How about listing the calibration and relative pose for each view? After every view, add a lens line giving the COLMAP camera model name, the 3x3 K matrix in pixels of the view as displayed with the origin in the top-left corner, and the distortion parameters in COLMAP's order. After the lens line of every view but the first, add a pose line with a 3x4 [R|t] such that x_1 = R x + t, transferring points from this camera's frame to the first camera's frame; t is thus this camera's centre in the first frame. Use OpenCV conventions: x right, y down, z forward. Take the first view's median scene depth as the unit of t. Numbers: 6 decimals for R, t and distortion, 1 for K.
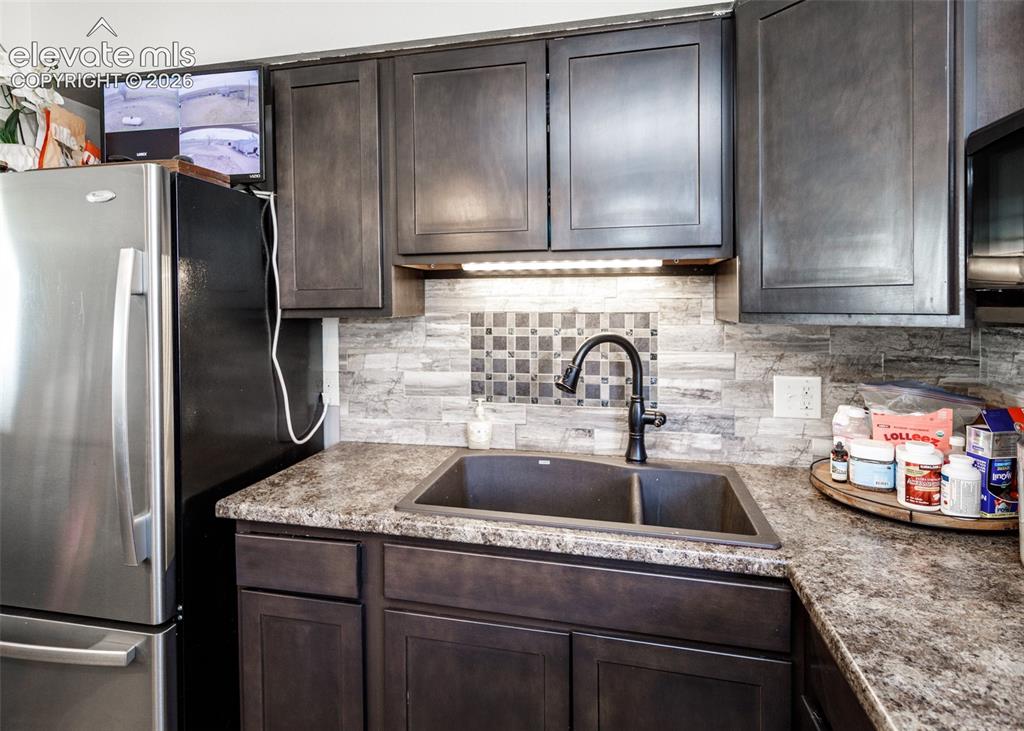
lens RADIAL K [[563.4, 0, 485.7], [0, 563.4, 317.0], [0, 0, 1]] dist [0.001844, -0.000442]
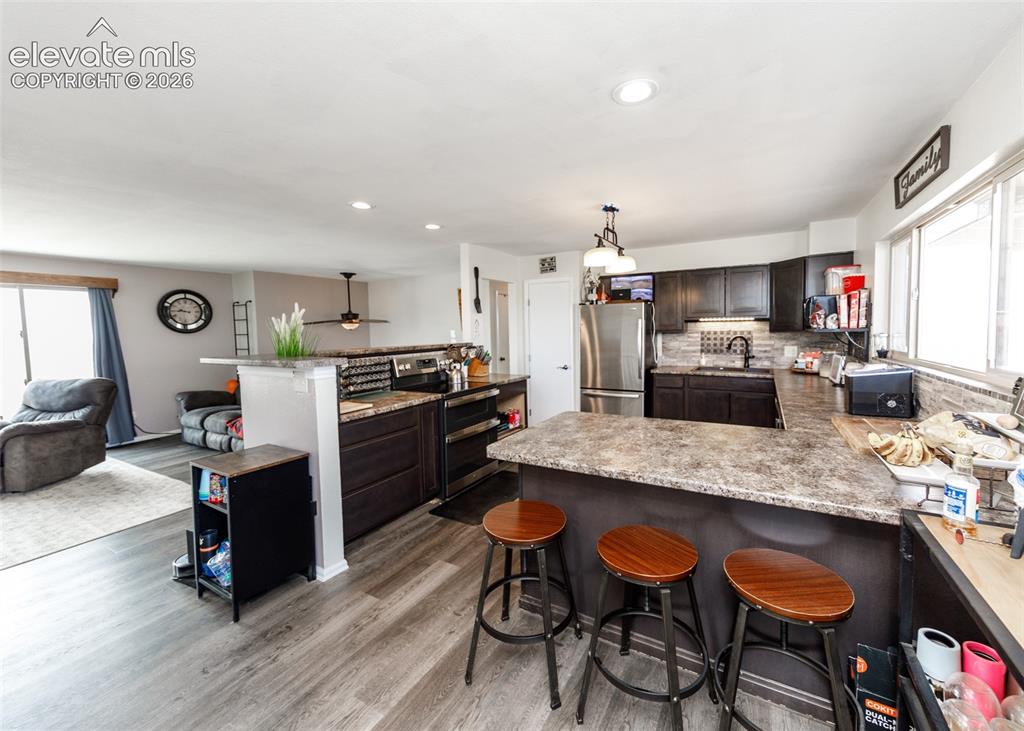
lens RADIAL K [[404.4, 0, 536.4], [0, 404.4, 352.6], [0, 0, 1]] dist [0.000134, -0.000029]
pose [[0.964327, 0.006728, -0.264628, -0.416738], [0.002509, 0.999400, 0.034552, 0.043874], [0.264702, -0.033983, 0.963731, -2.177924]]
